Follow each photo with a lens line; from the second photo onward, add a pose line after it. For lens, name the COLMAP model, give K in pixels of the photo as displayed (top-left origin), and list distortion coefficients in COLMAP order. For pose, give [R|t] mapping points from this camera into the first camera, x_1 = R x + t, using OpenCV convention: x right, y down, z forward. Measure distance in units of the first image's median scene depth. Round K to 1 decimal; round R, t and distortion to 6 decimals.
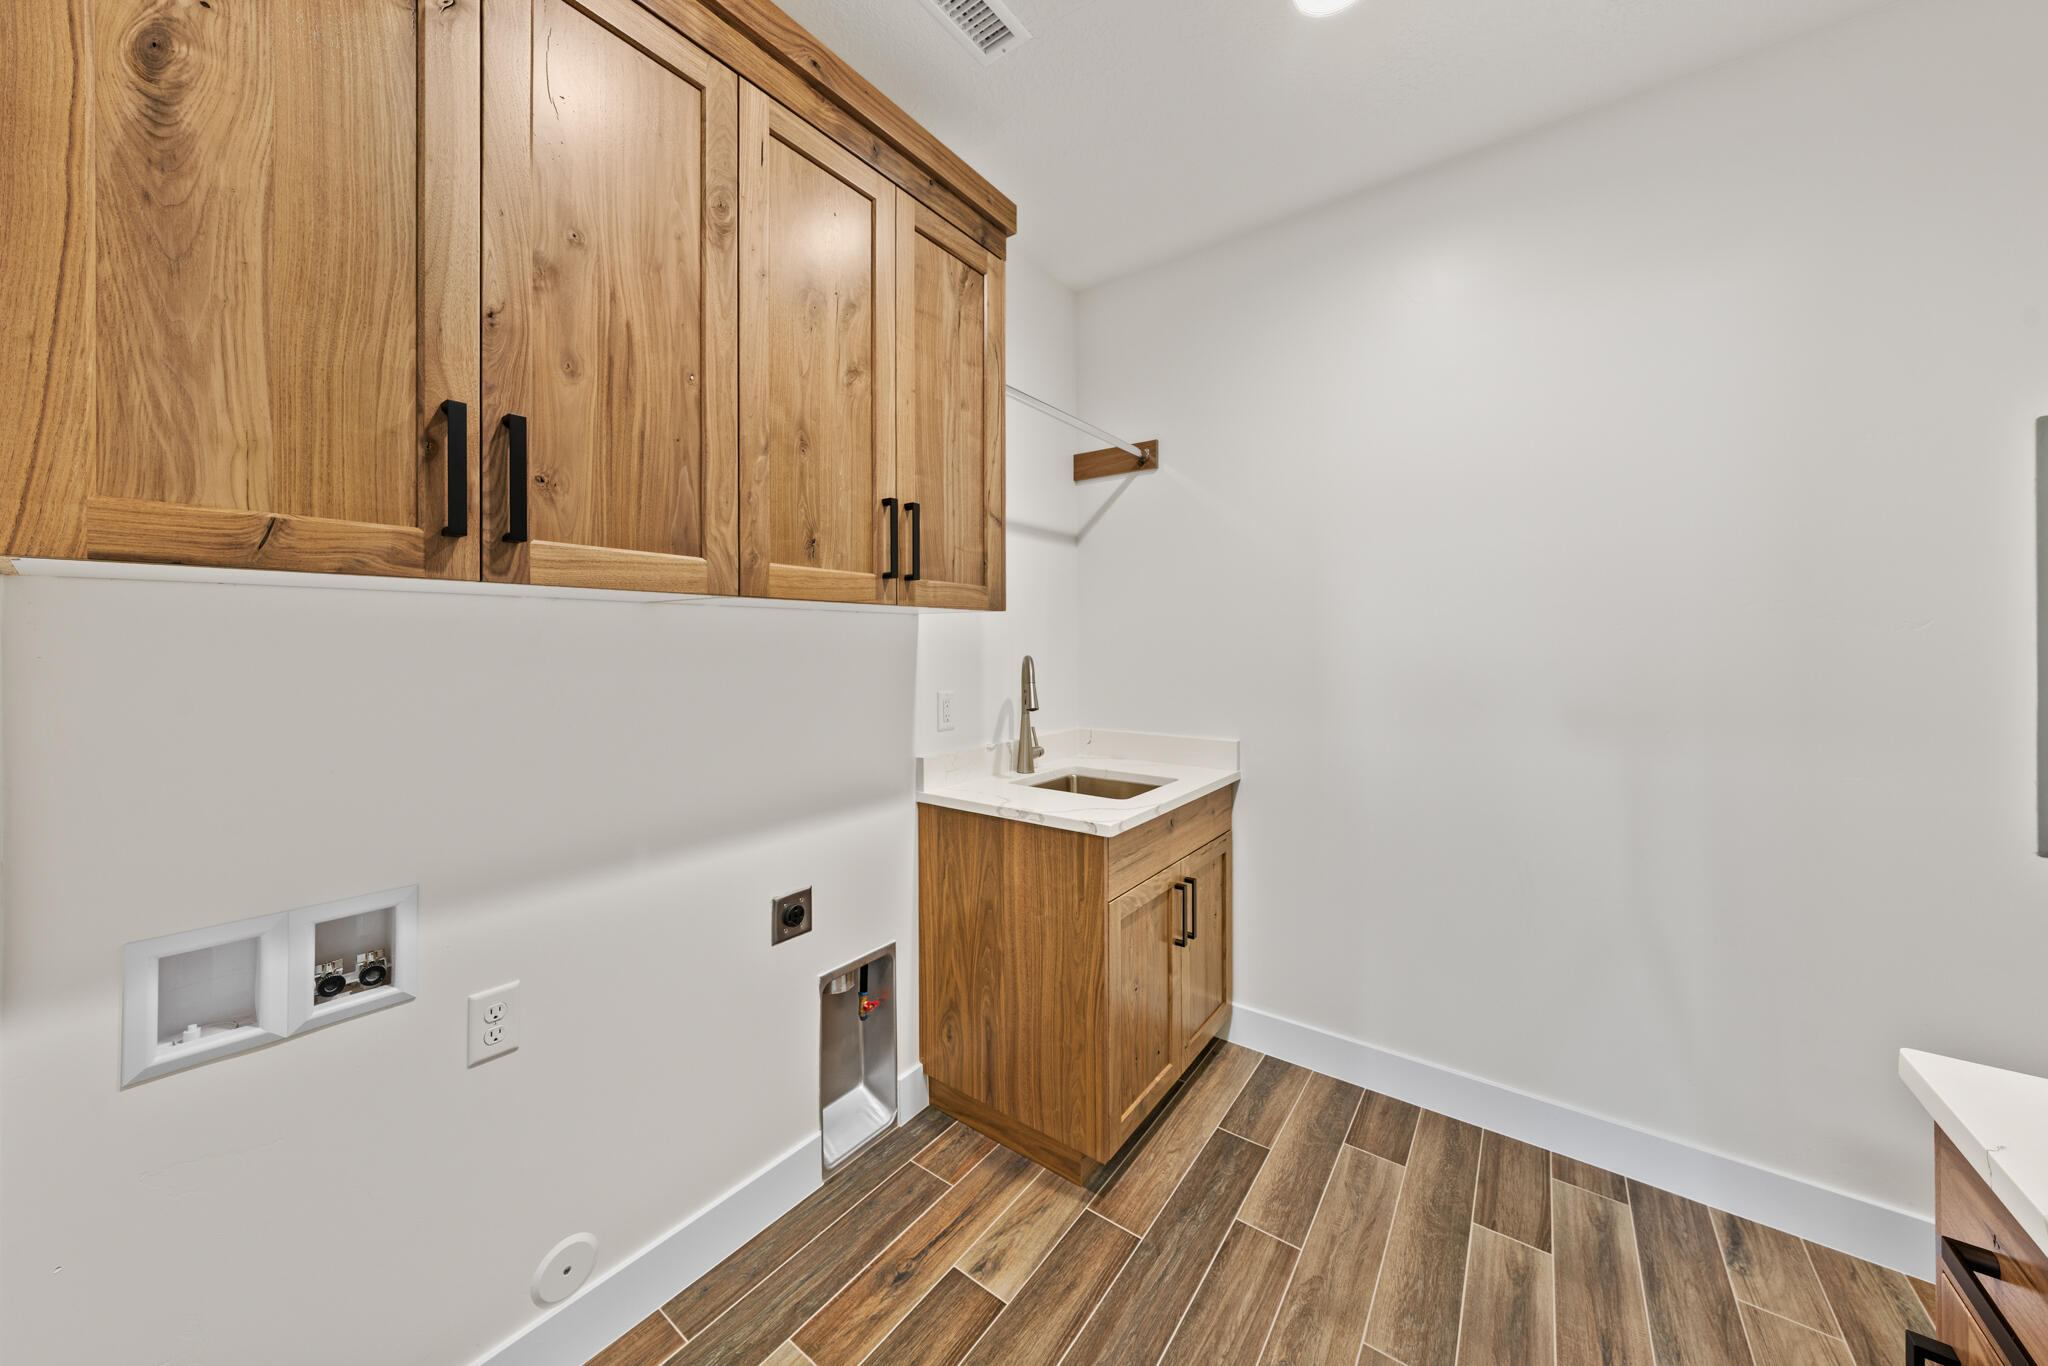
lens RADIAL K [[713.6, 0, 1019.0], [0, 713.6, 642.5], [0, 0, 1]] dist [-0.000274, 0.000001]
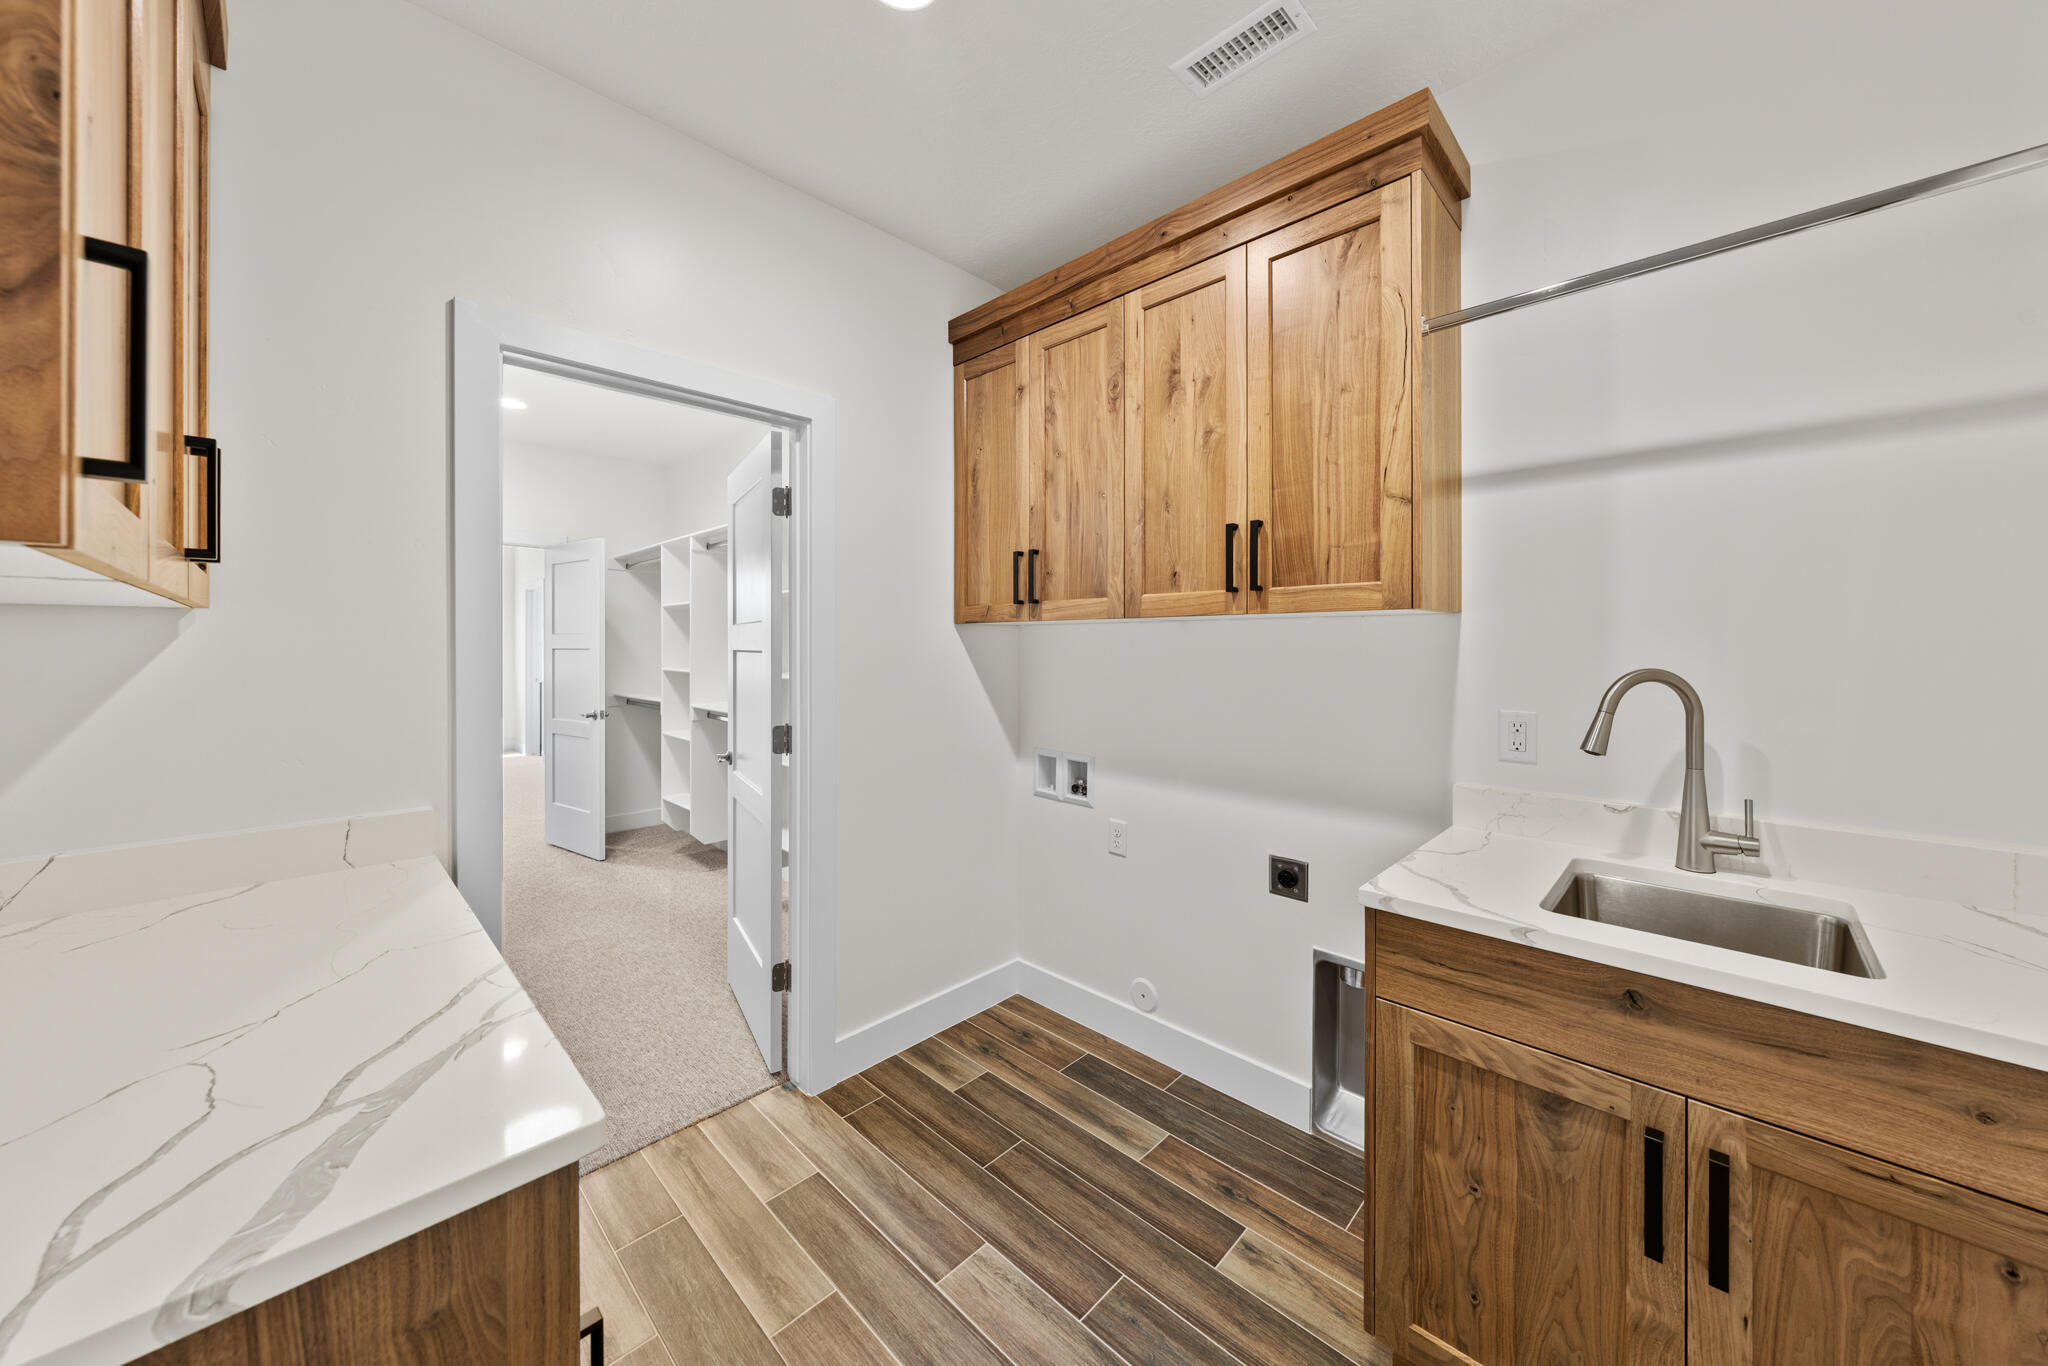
lens RADIAL K [[713.6, 0, 1019.0], [0, 713.6, 642.5], [0, 0, 1]] dist [-0.000274, 0.000001]
pose [[-0.144543, 0.000218, -0.989499, 1.083646], [0.004670, 0.999989, -0.000462, -0.009148], [0.989488, -0.004688, -0.144542, 0.870204]]
